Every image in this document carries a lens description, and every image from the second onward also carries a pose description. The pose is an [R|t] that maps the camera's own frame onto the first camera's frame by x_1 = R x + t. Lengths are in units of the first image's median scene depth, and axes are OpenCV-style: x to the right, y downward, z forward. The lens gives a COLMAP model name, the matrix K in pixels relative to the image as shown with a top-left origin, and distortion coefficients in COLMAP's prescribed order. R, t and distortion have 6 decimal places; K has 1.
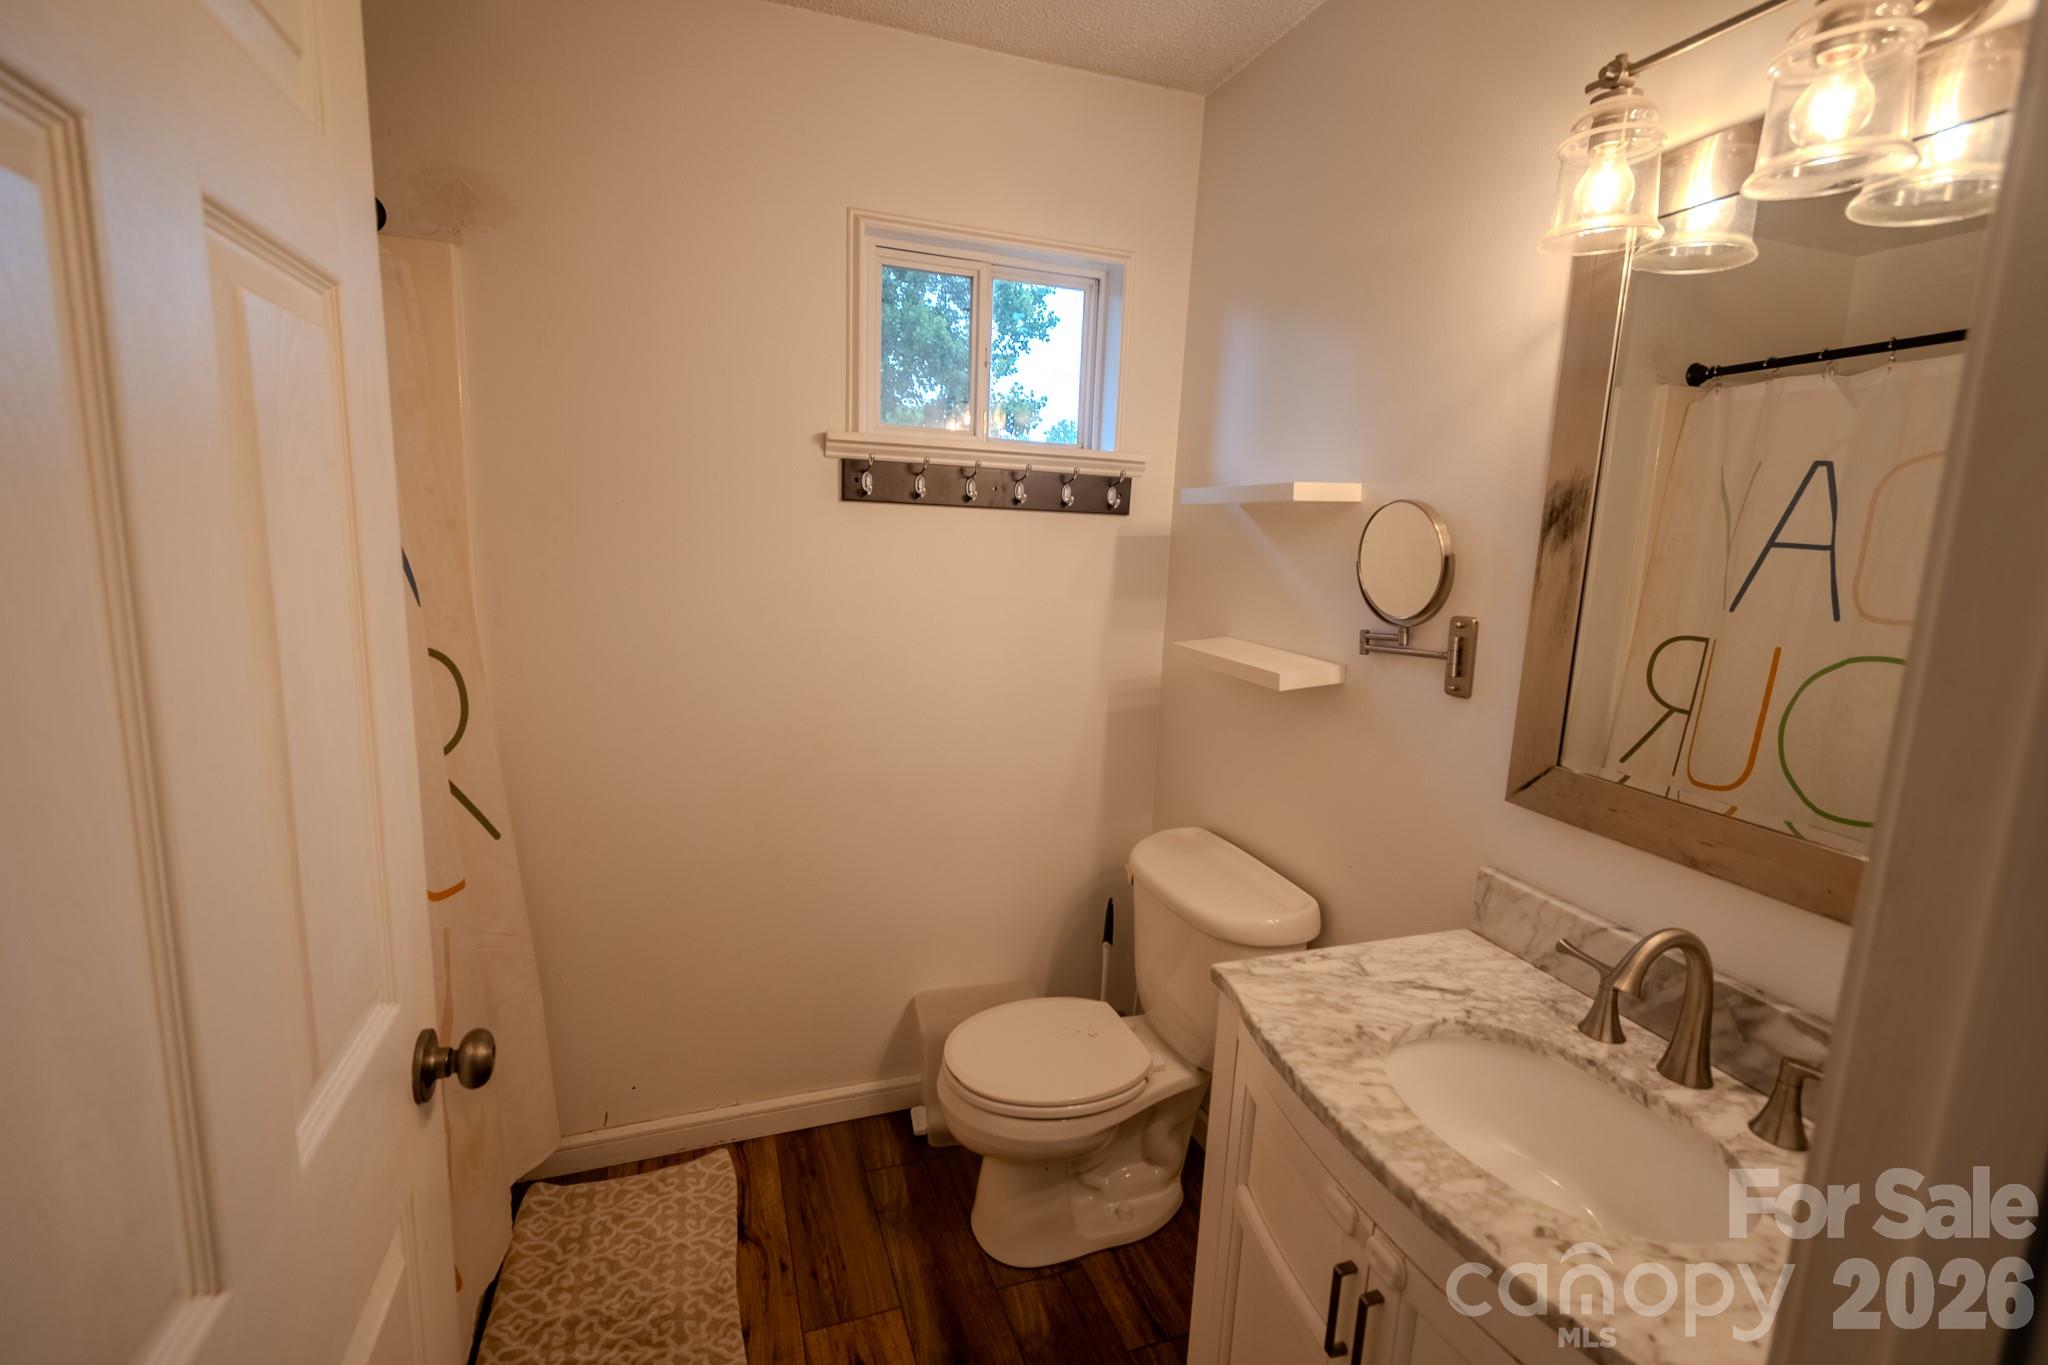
lens RADIAL K [[903.5, 0, 1021.4], [0, 903.5, 678.3], [0, 0, 1]] dist [0.014352, -0.010539]
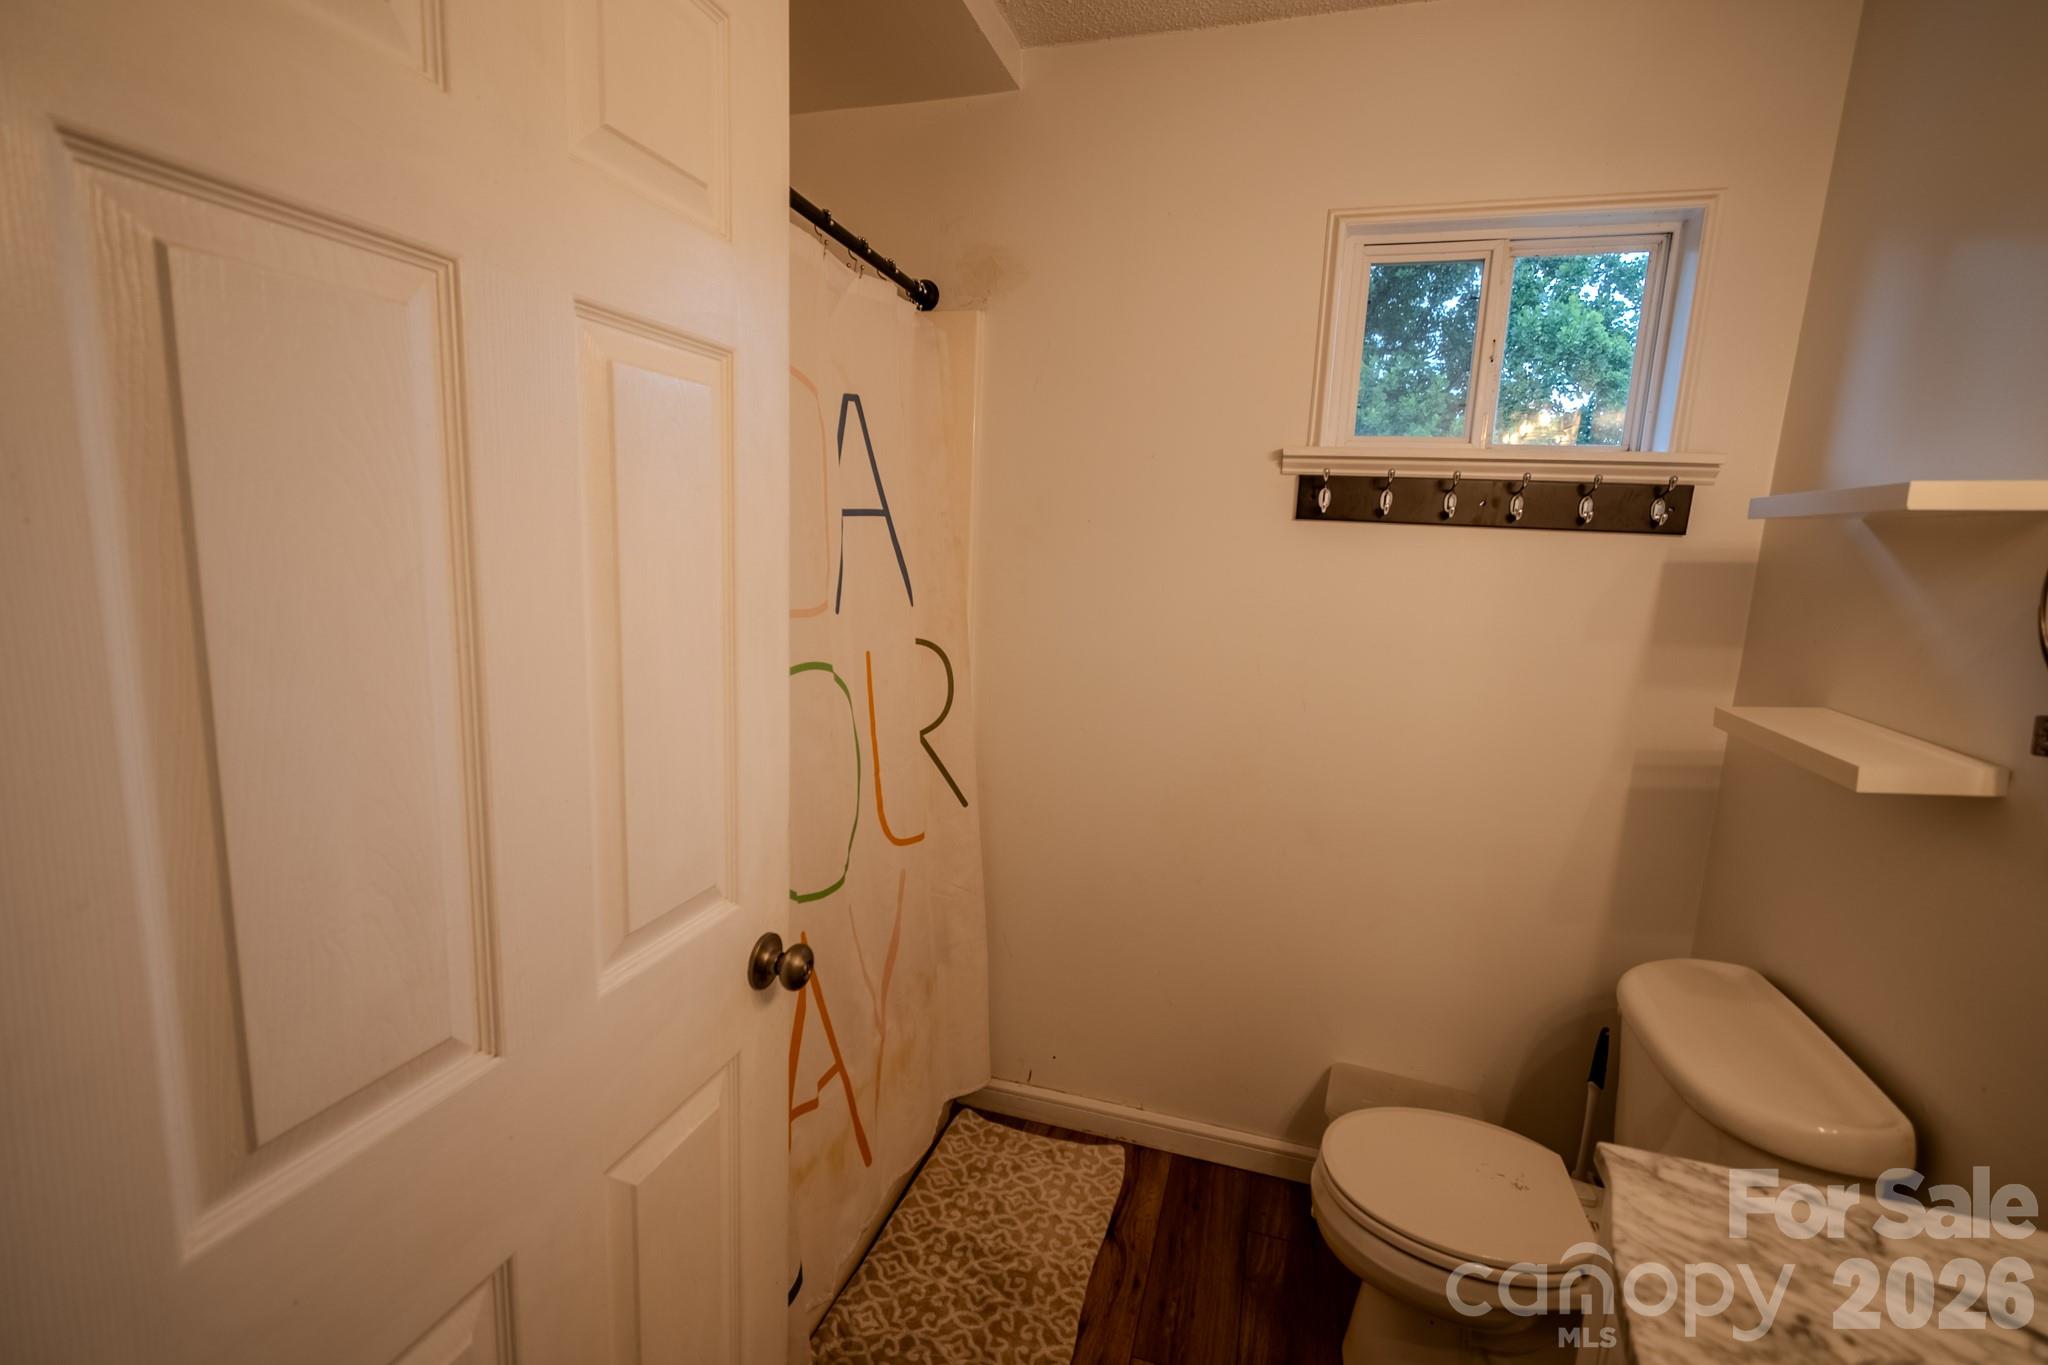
lens RADIAL K [[903.5, 0, 1021.4], [0, 903.5, 678.3], [0, 0, 1]] dist [0.014352, -0.010539]
pose [[0.802006, 0.093052, -0.590023, 0.154658], [-0.109913, 0.993914, 0.007347, -0.005864], [0.587116, 0.058959, 0.807353, 0.076511]]
